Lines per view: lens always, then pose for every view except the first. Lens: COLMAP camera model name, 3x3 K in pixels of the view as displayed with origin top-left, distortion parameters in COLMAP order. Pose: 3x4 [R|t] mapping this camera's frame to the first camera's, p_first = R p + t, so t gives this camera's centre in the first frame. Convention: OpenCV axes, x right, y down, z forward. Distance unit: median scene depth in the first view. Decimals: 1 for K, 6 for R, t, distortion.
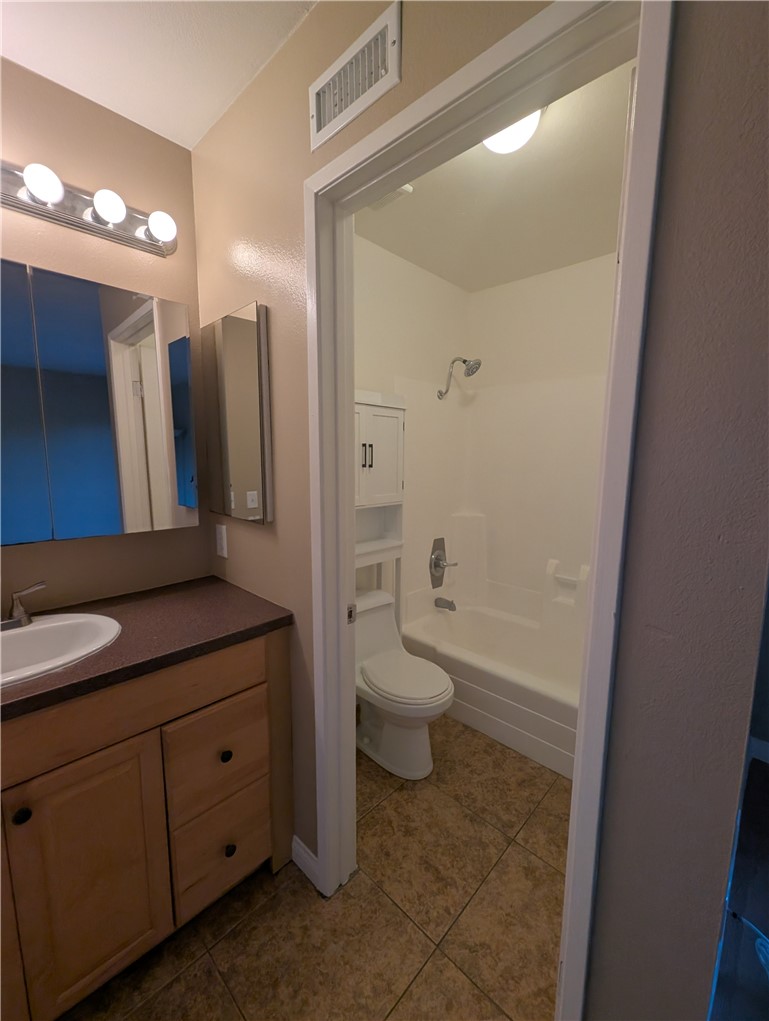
lens RADIAL K [[415.1, 0, 387.5], [0, 415.1, 512.1], [0, 0, 1]] dist [0.008119, 0.000035]
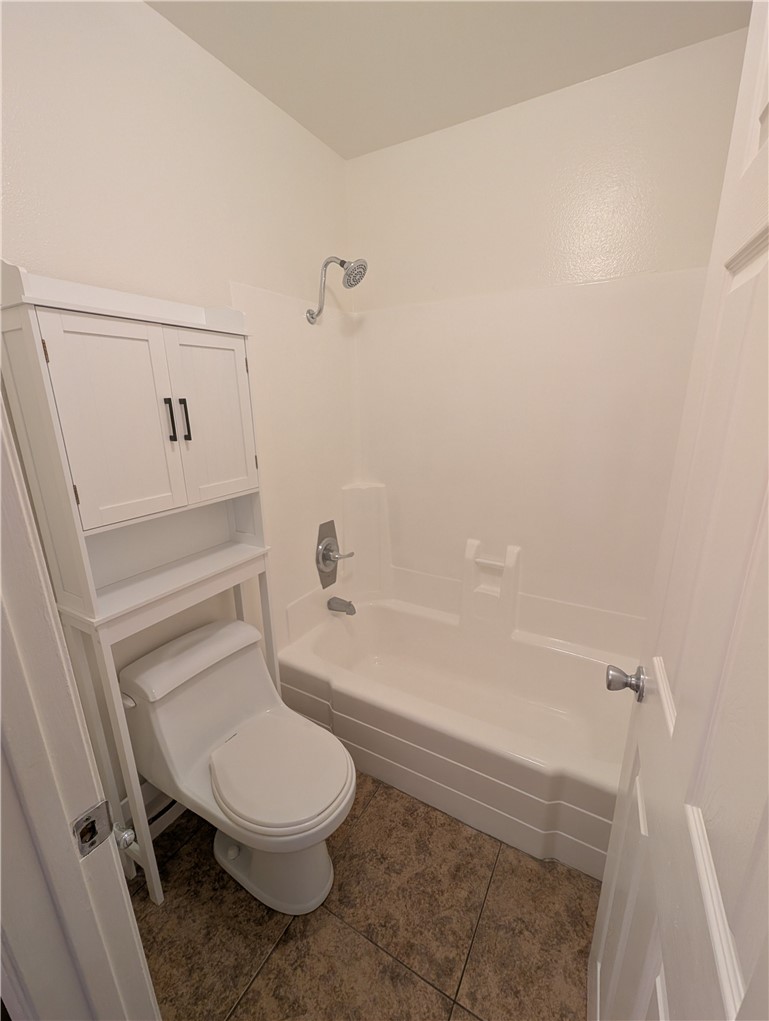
lens RADIAL K [[415.1, 0, 385.4], [0, 415.1, 508.2], [0, 0, 1]] dist [0.008119, 0.000035]
pose [[0.970873, -0.087156, 0.223182, 0.079270], [0.057509, 0.989030, 0.136061, -0.069597], [-0.232592, -0.119263, 0.965234, 0.333984]]
